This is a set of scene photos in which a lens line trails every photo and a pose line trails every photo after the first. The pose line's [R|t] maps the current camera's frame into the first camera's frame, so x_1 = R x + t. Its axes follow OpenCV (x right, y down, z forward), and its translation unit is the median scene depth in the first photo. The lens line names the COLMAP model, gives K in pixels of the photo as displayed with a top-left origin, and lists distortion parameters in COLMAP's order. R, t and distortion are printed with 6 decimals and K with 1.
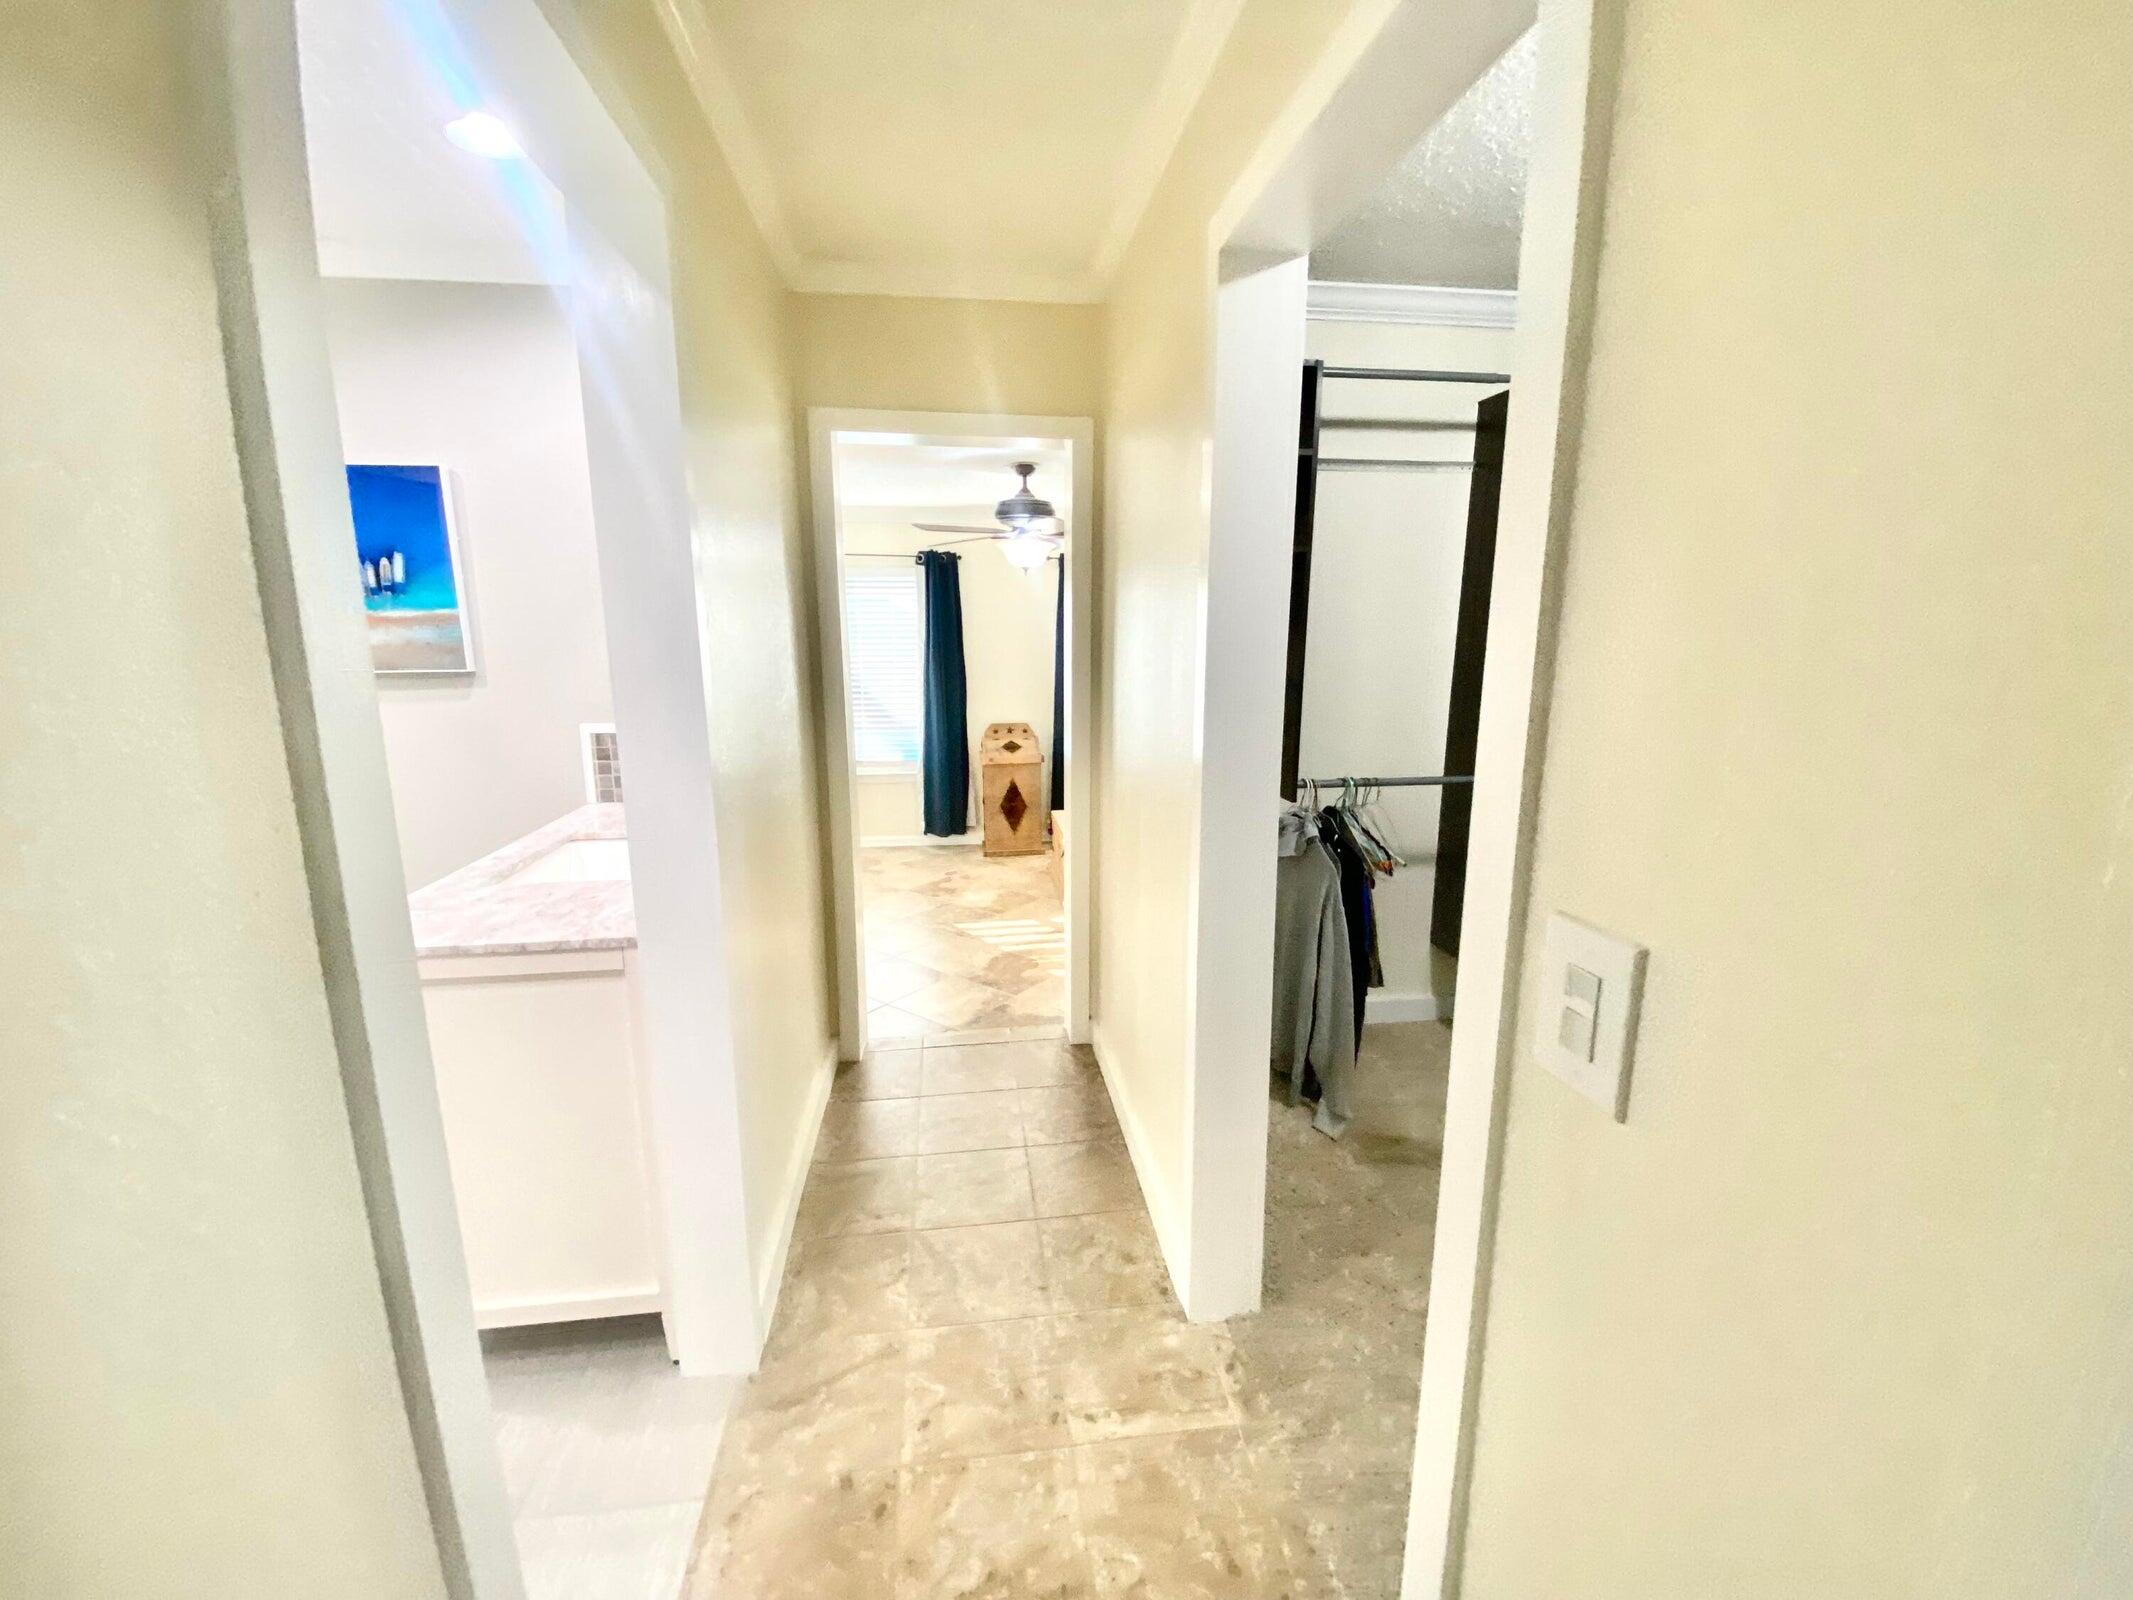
lens RADIAL K [[860.8, 0, 1066.5], [0, 860.8, 800.0], [0, 0, 1]] dist [0.000860, -0.022330]
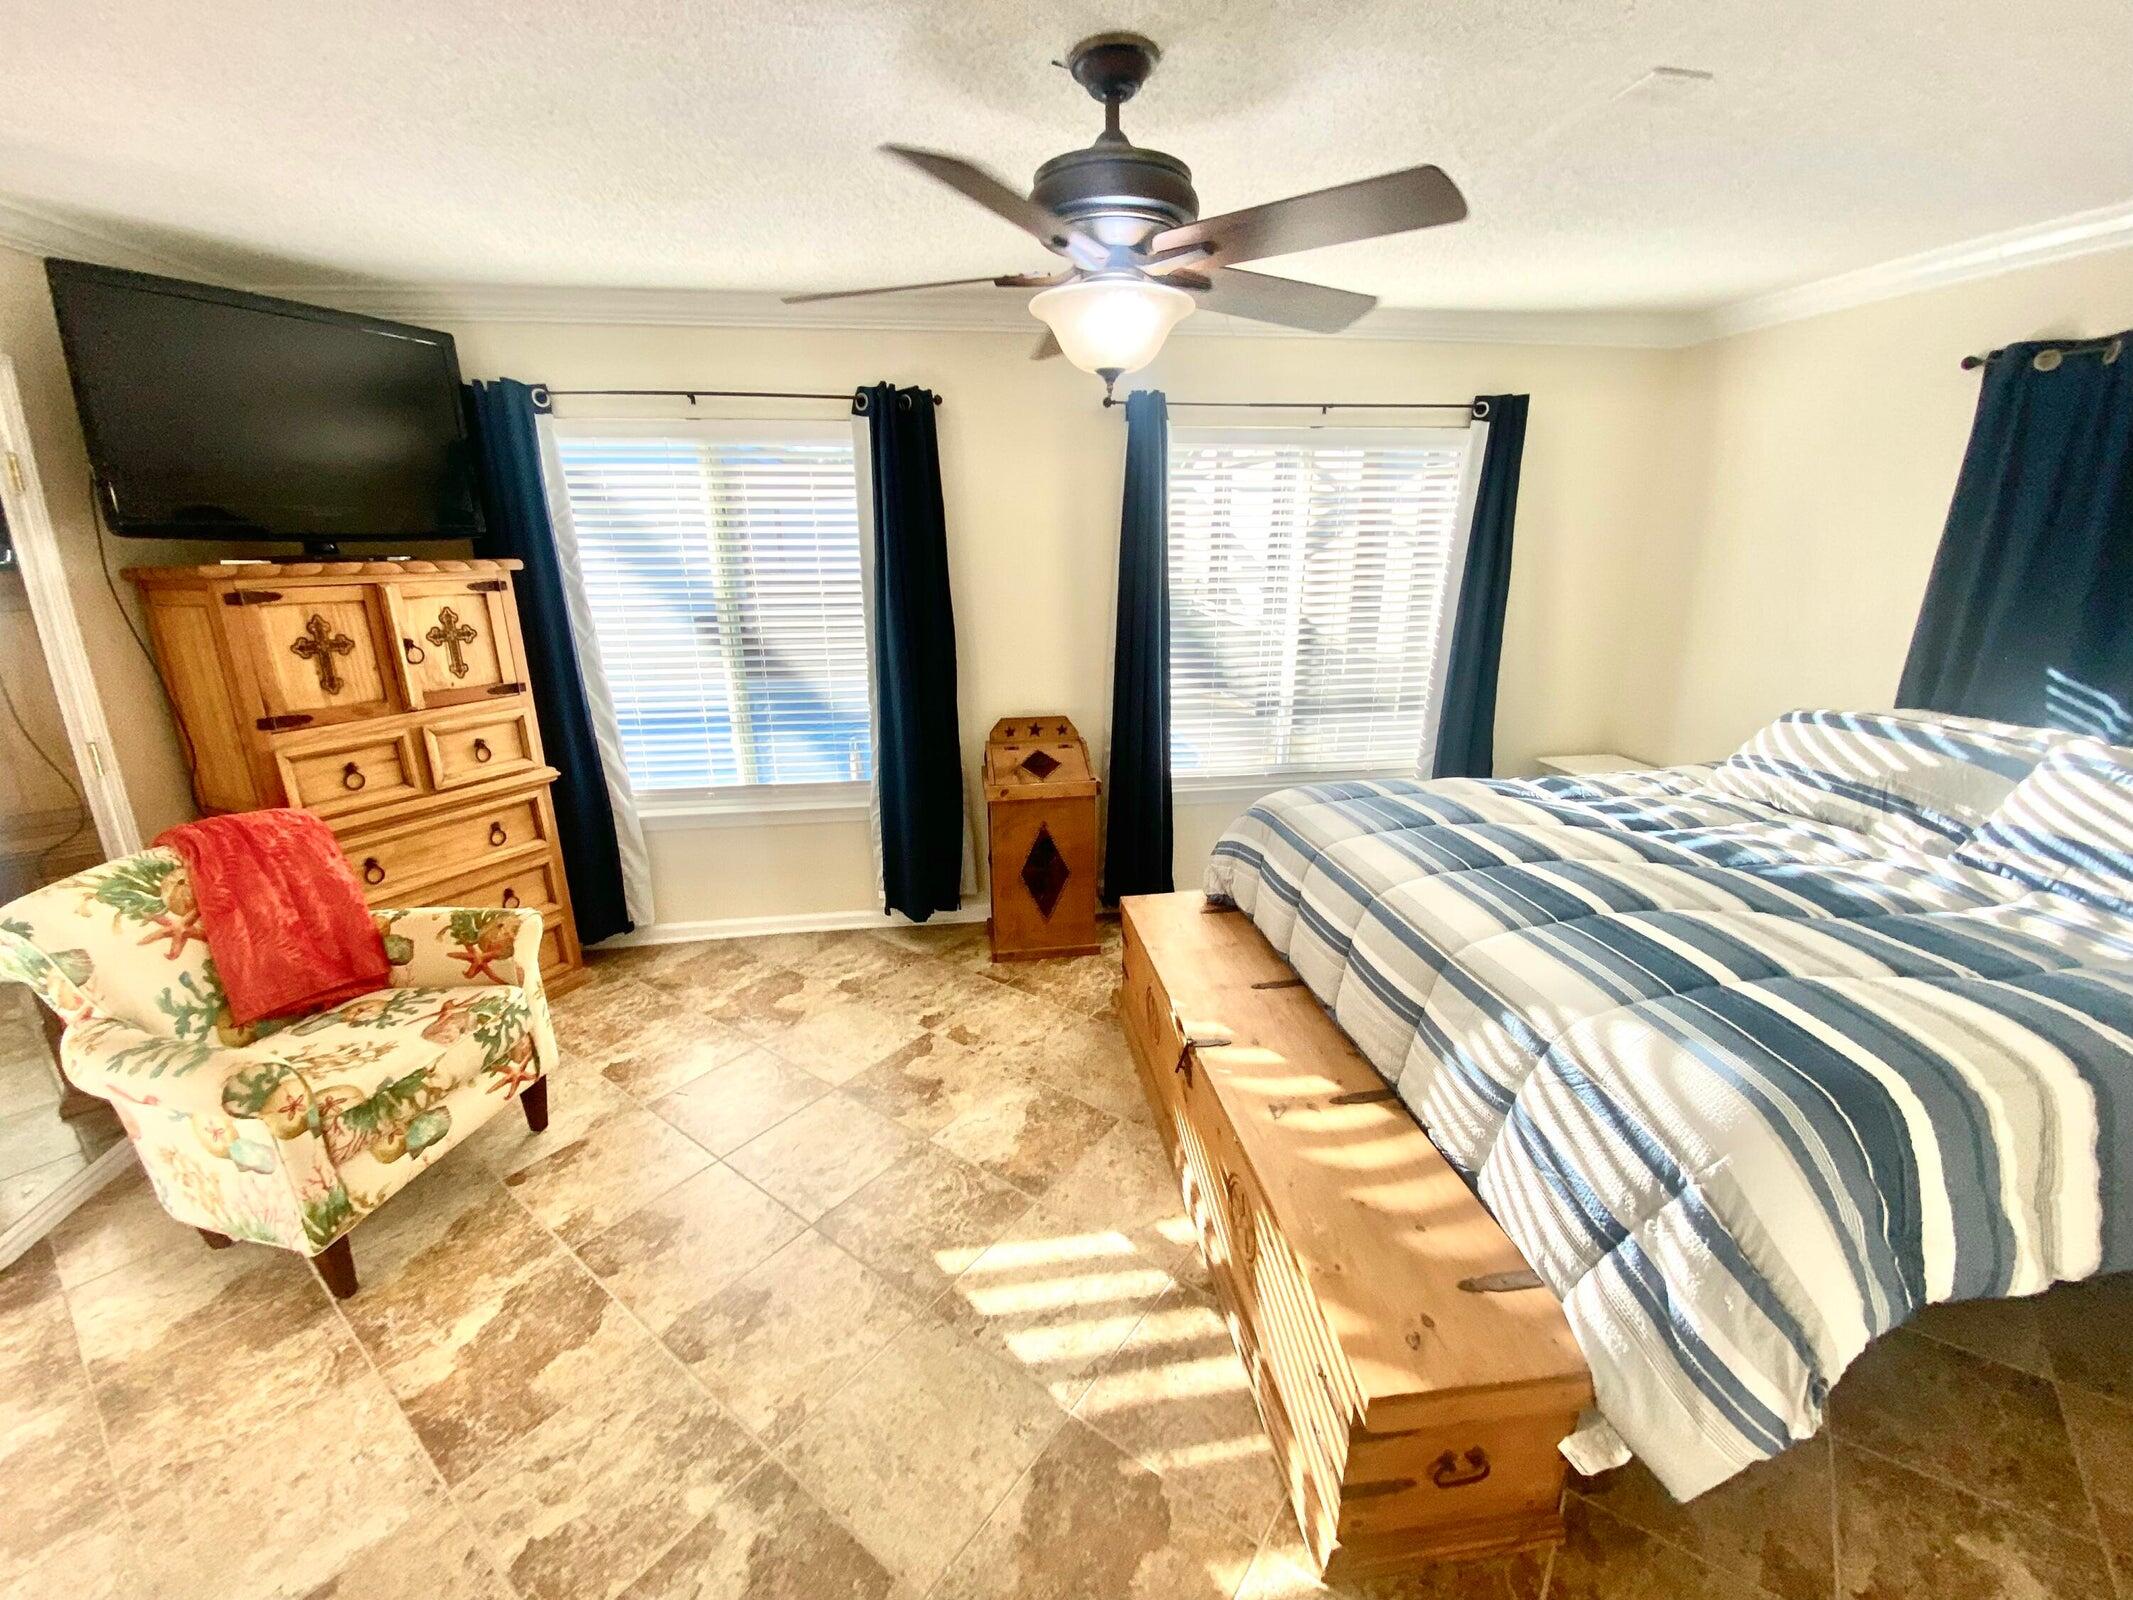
lens RADIAL K [[860.8, 0, 1066.5], [0, 860.8, 800.0], [0, 0, 1]] dist [0.000860, -0.022330]
pose [[0.999967, -0.004346, 0.006892, -0.052010], [0.003652, 0.995218, 0.097609, -0.094207], [-0.007283, -0.097581, 0.995201, 0.465501]]
